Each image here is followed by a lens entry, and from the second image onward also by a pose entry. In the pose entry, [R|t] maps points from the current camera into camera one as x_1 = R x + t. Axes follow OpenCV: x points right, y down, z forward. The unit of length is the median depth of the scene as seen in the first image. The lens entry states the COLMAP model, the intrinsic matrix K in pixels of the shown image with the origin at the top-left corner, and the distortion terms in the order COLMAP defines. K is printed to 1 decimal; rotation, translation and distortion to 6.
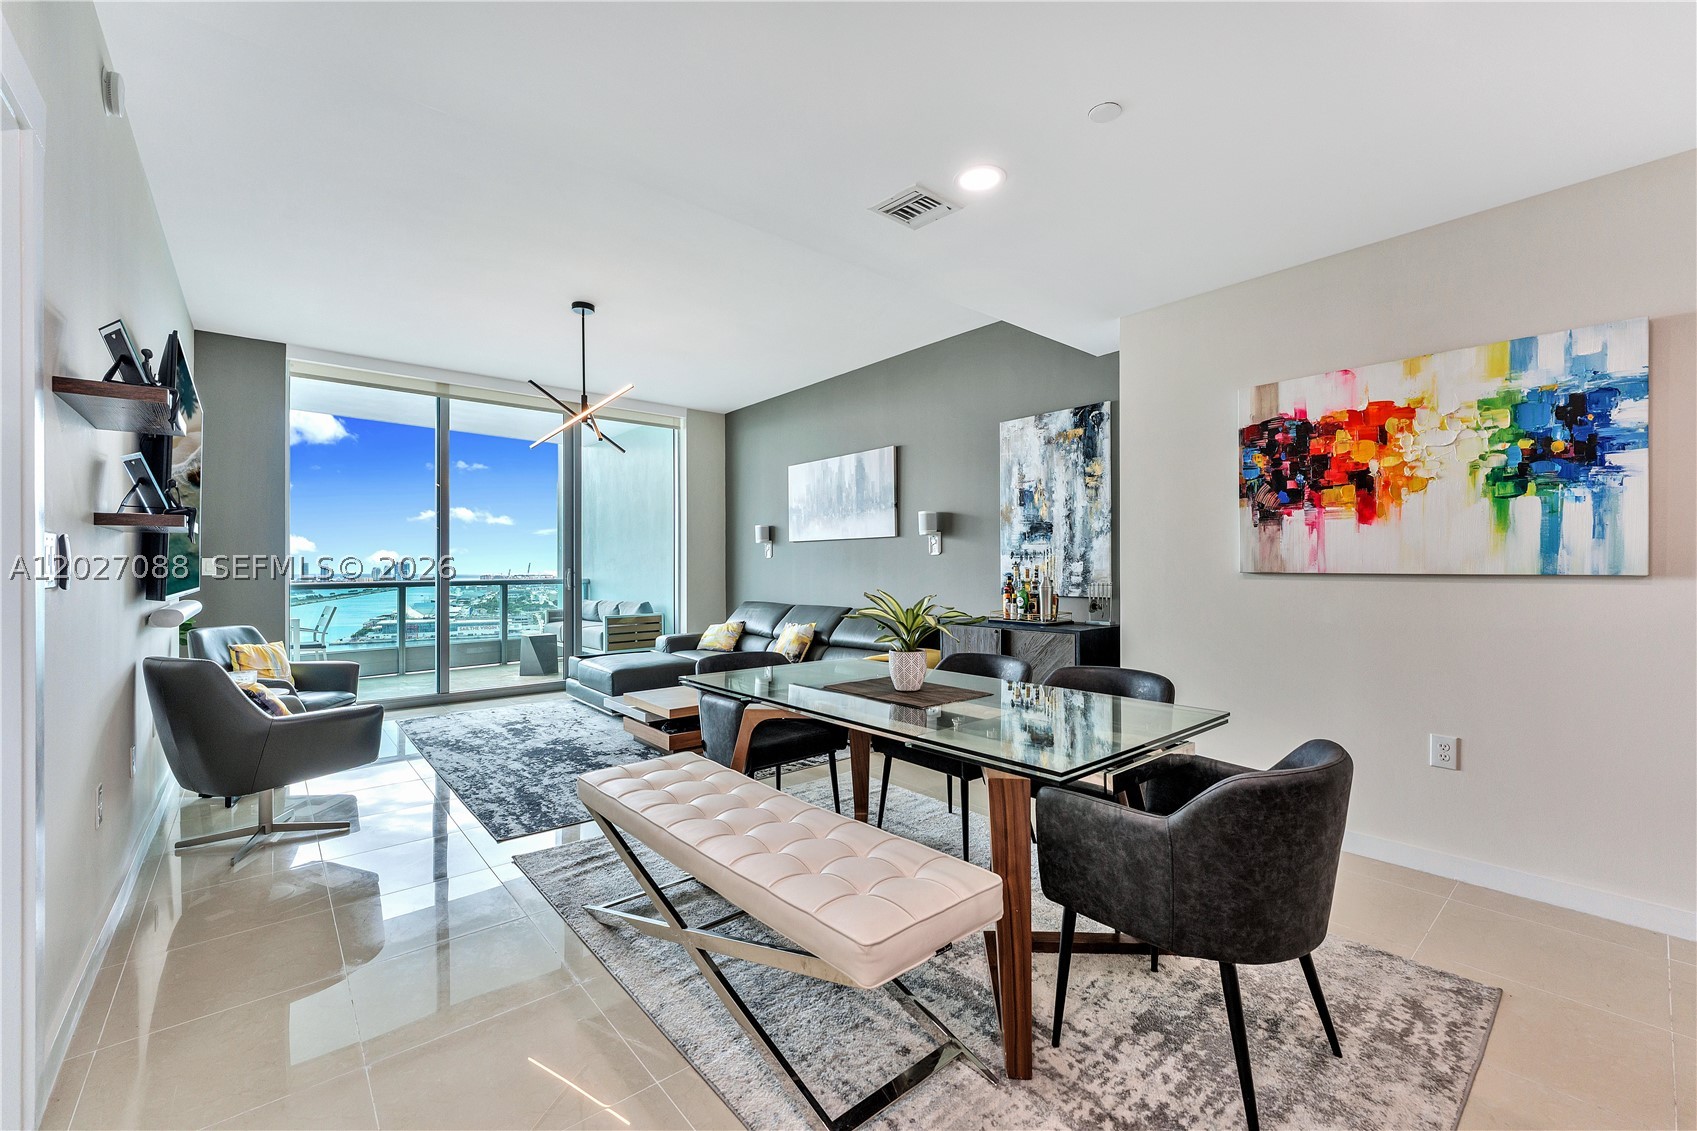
lens RADIAL K [[682.3, 0, 850.4], [0, 682.3, 572.5], [0, 0, 1]] dist [-0.001854, -0.000942]
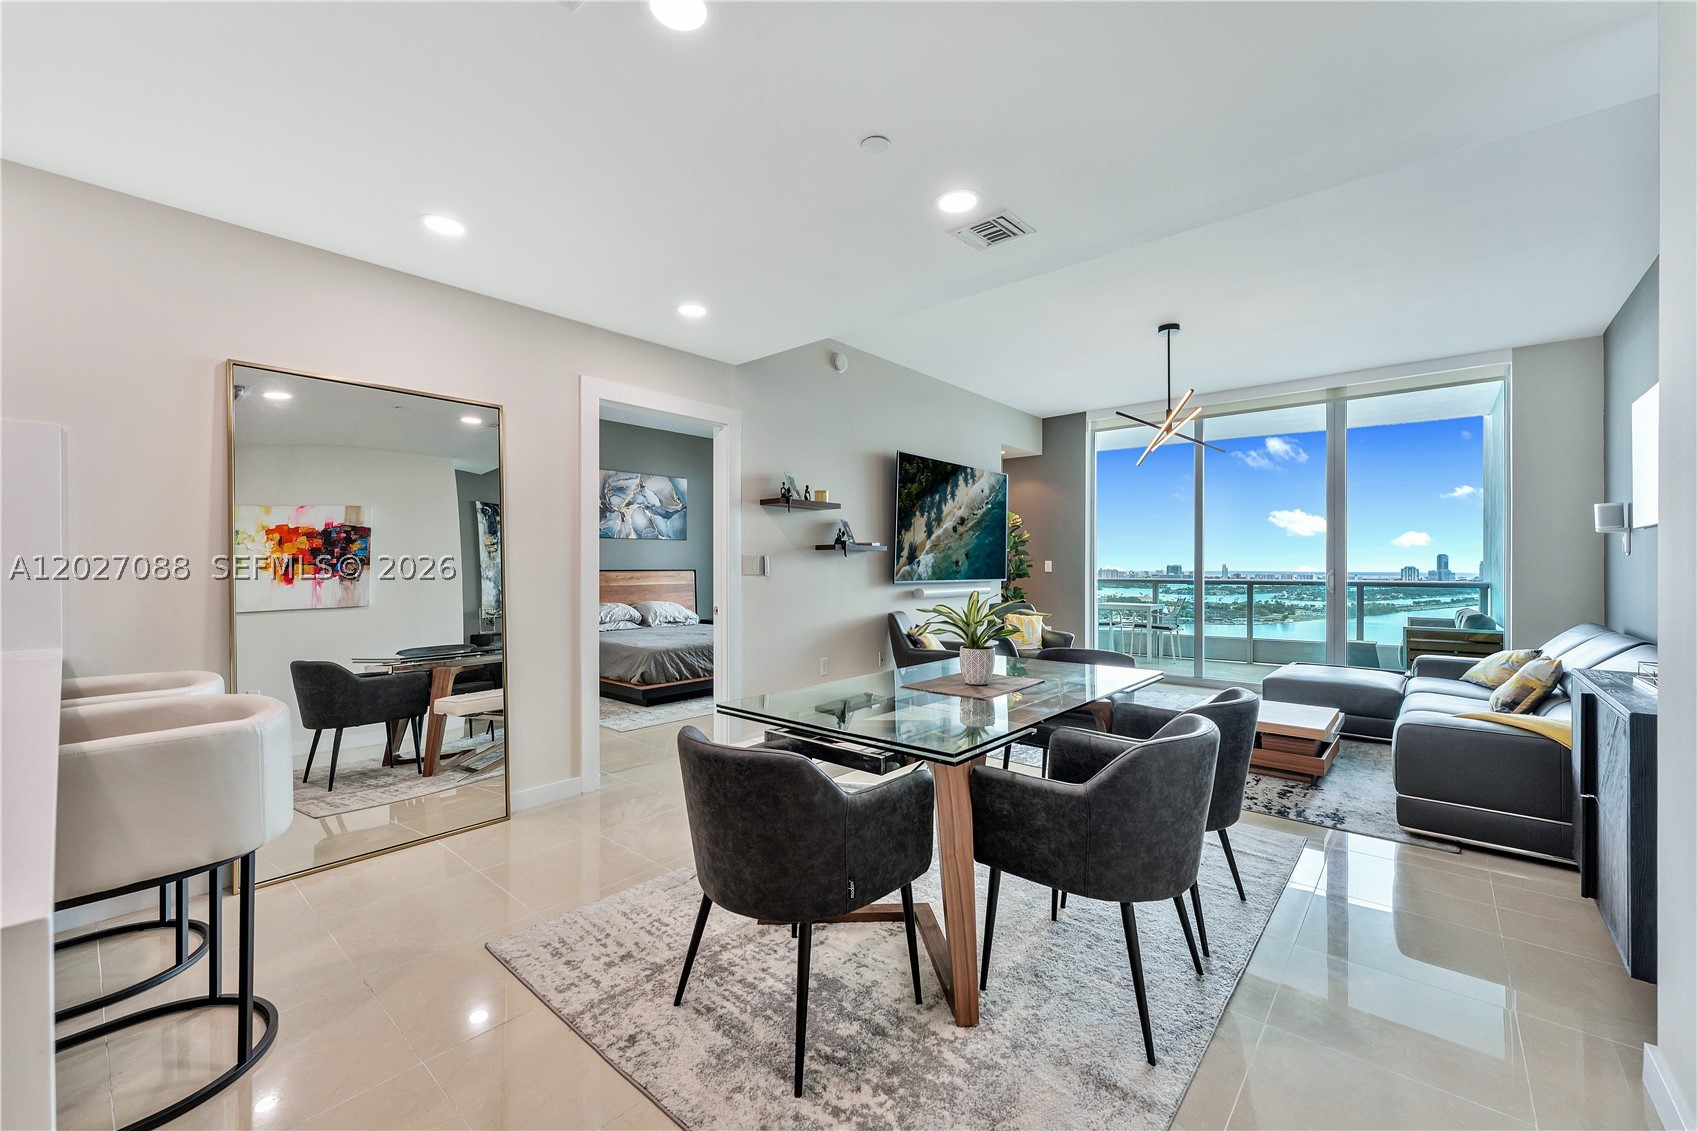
lens RADIAL K [[682.3, 0, 842.1], [0, 682.3, 565.2], [0, 0, 1]] dist [-0.001854, -0.000942]
pose [[0.131936, 0.001111, -0.991258, 0.696209], [-0.009117, 0.999958, -0.000092, -0.009660], [0.991216, 0.009050, 0.131941, 0.389571]]
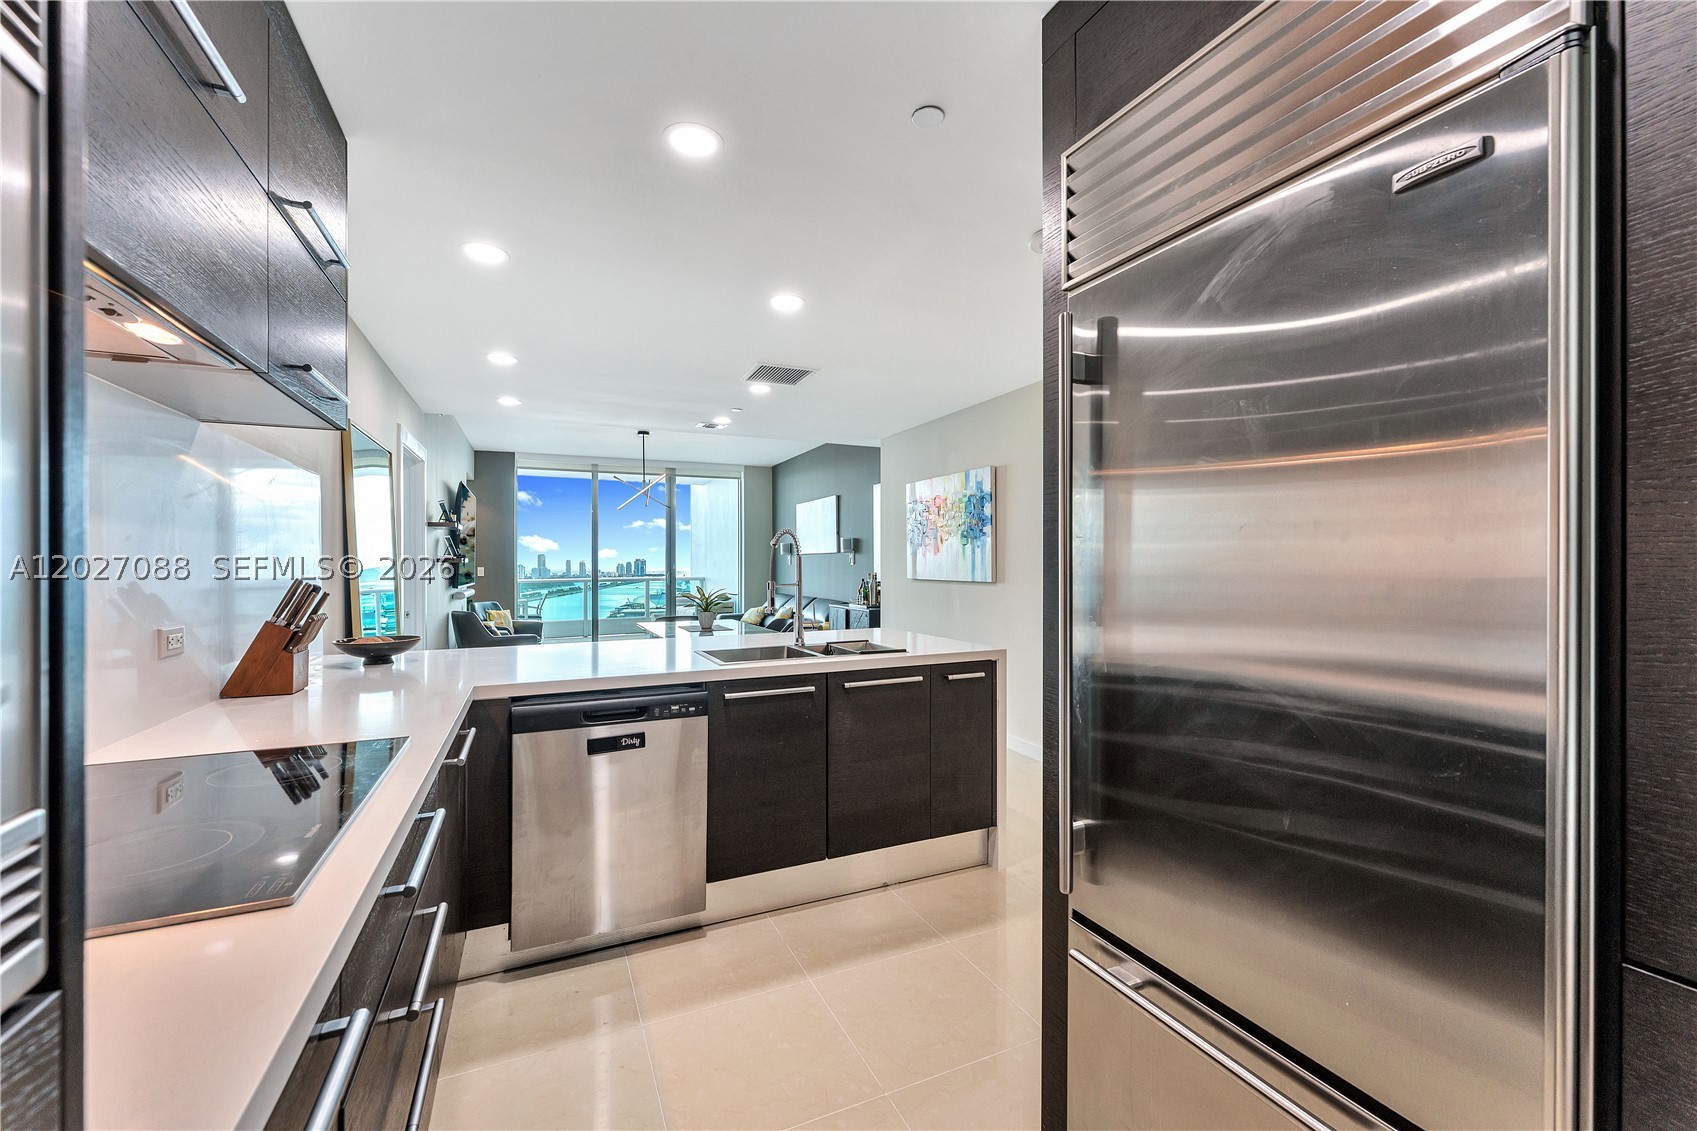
lens RADIAL K [[682.3, 0, 859.1], [0, 682.3, 570.0], [0, 0, 1]] dist [-0.001854, -0.000942]
pose [[0.962584, 0.001592, -0.270979, 0.769607], [-0.000799, 0.999995, 0.003036, -0.024224], [0.270983, -0.002706, 0.962580, -0.715243]]
